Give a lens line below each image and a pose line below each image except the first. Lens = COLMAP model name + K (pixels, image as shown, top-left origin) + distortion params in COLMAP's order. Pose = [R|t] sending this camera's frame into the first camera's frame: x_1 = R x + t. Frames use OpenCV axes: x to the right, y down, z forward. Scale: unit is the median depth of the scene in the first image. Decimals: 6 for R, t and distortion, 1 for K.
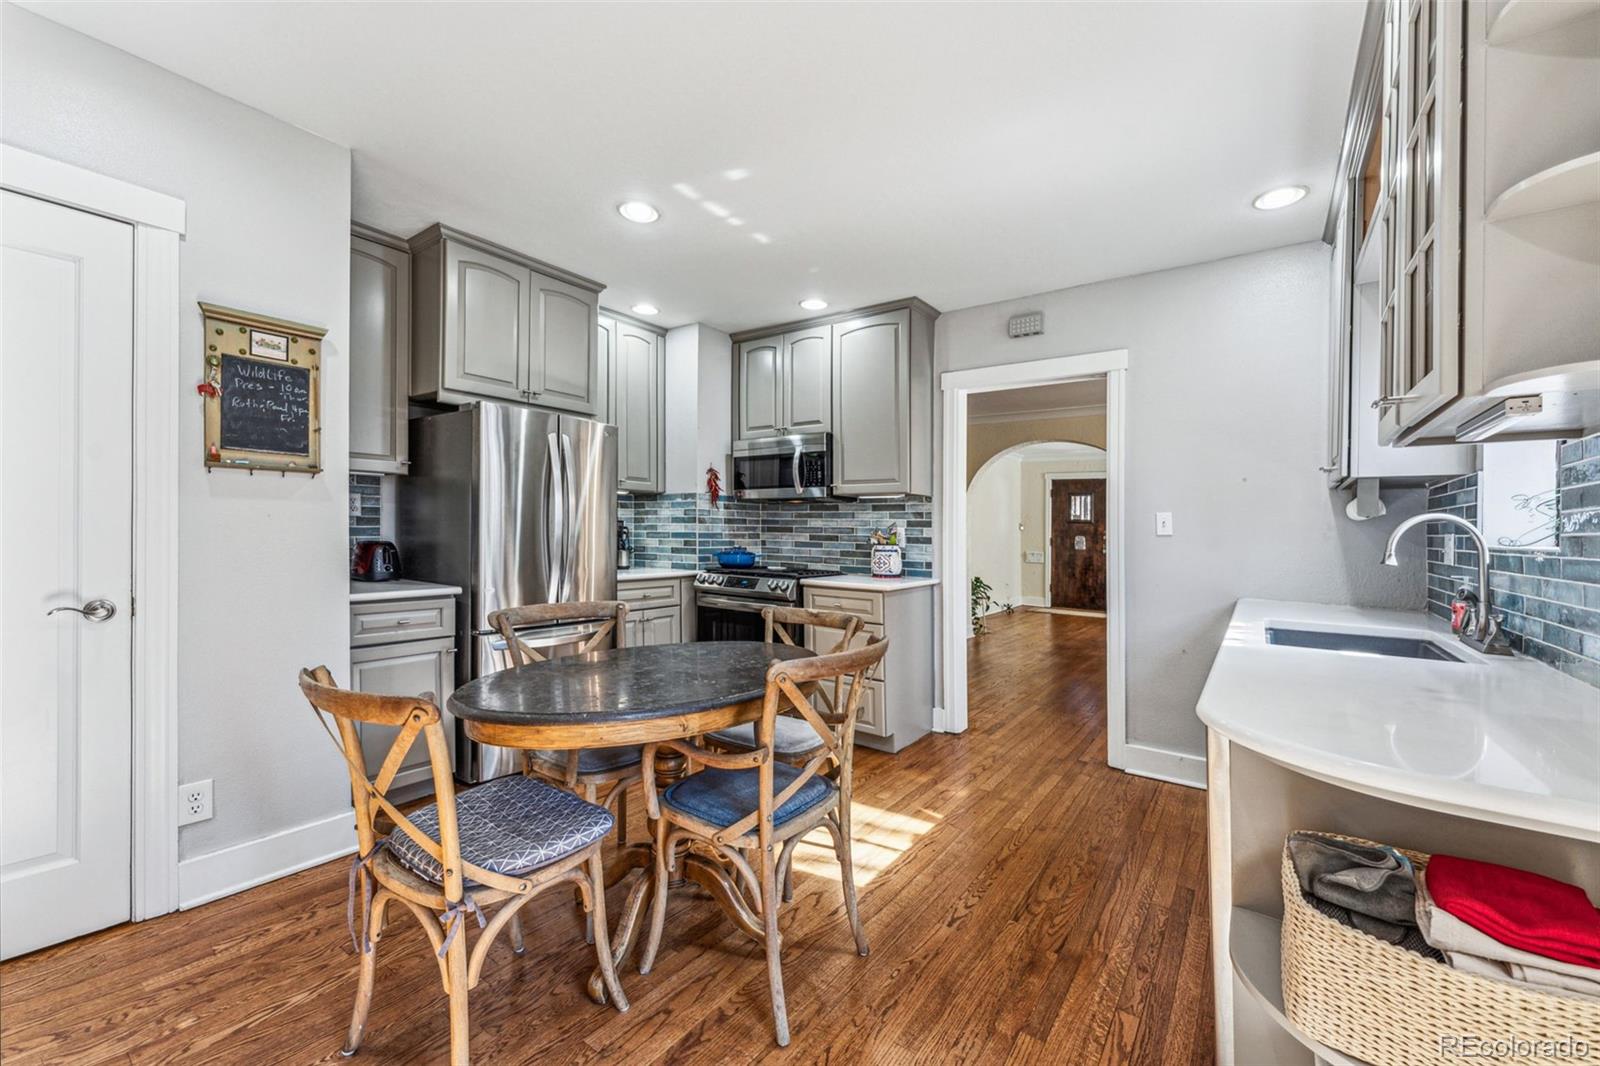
lens RADIAL K [[633.3, 0, 802.8], [0, 633.3, 561.8], [0, 0, 1]] dist [0.008473, 0.000441]
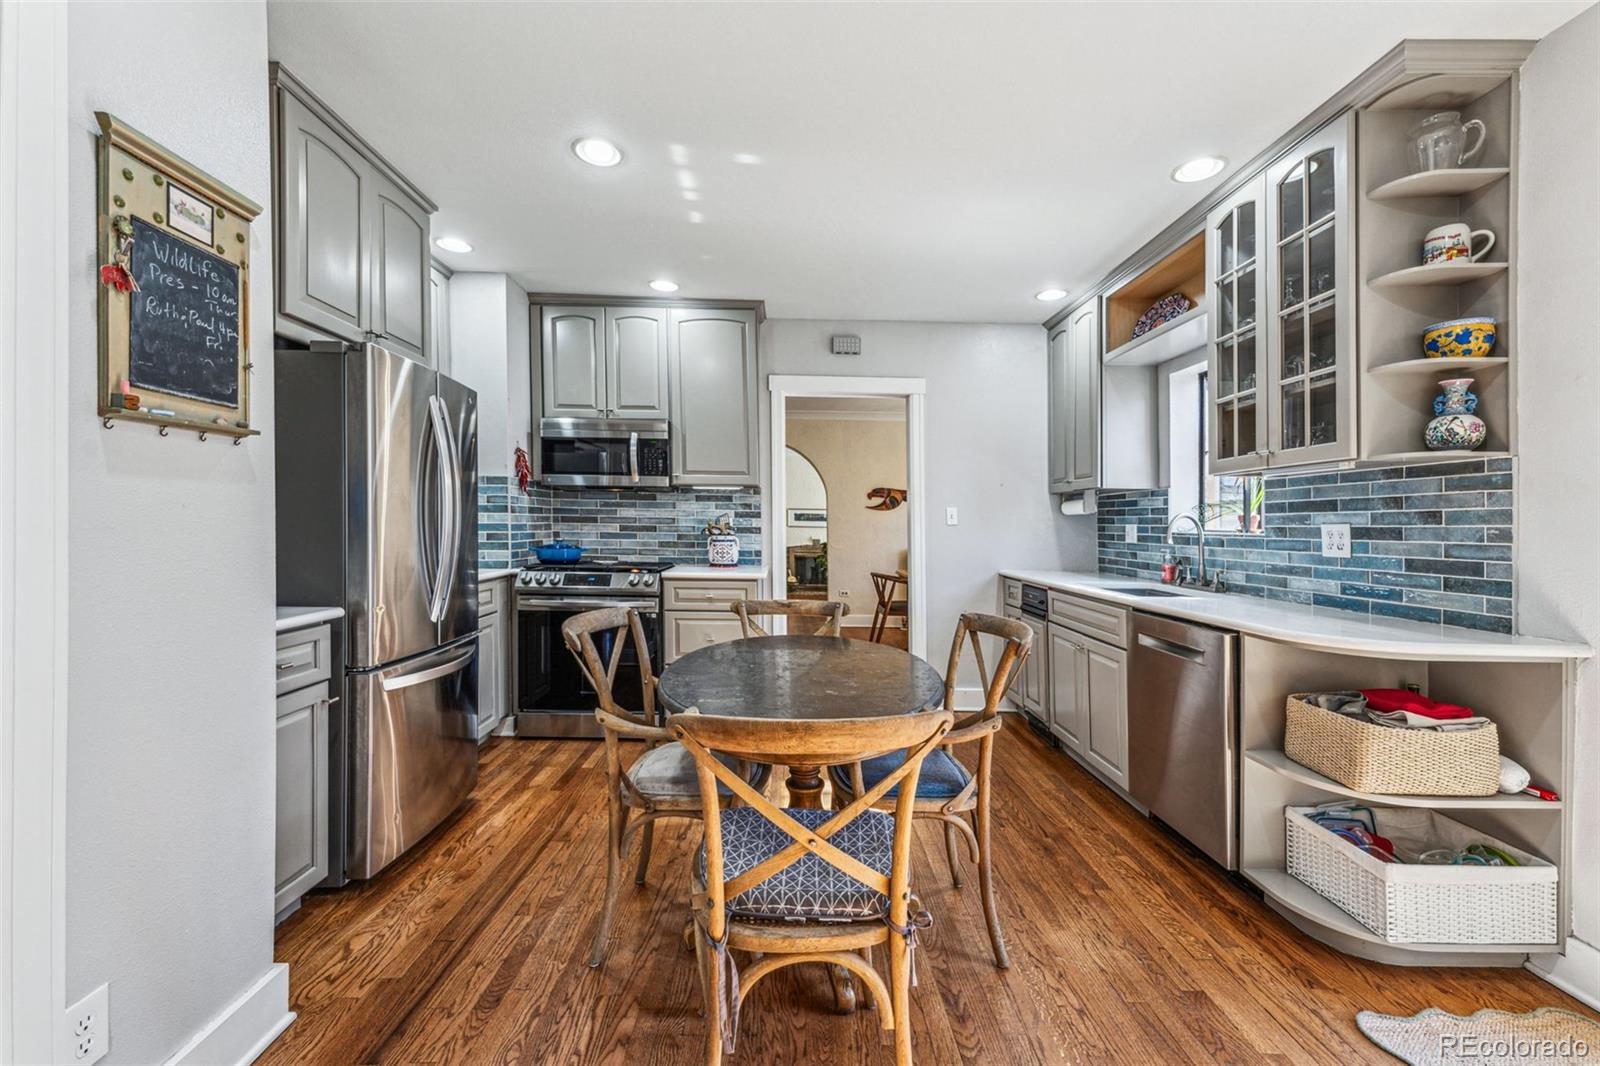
lens RADIAL K [[633.3, 0, 800.0], [0, 633.3, 549.6], [0, 0, 1]] dist [0.008473, 0.000441]
pose [[0.807147, -0.029665, 0.589604, -0.365819], [0.027711, 0.999540, 0.012356, -0.012192], [-0.589699, 0.006366, 0.807598, 0.098181]]
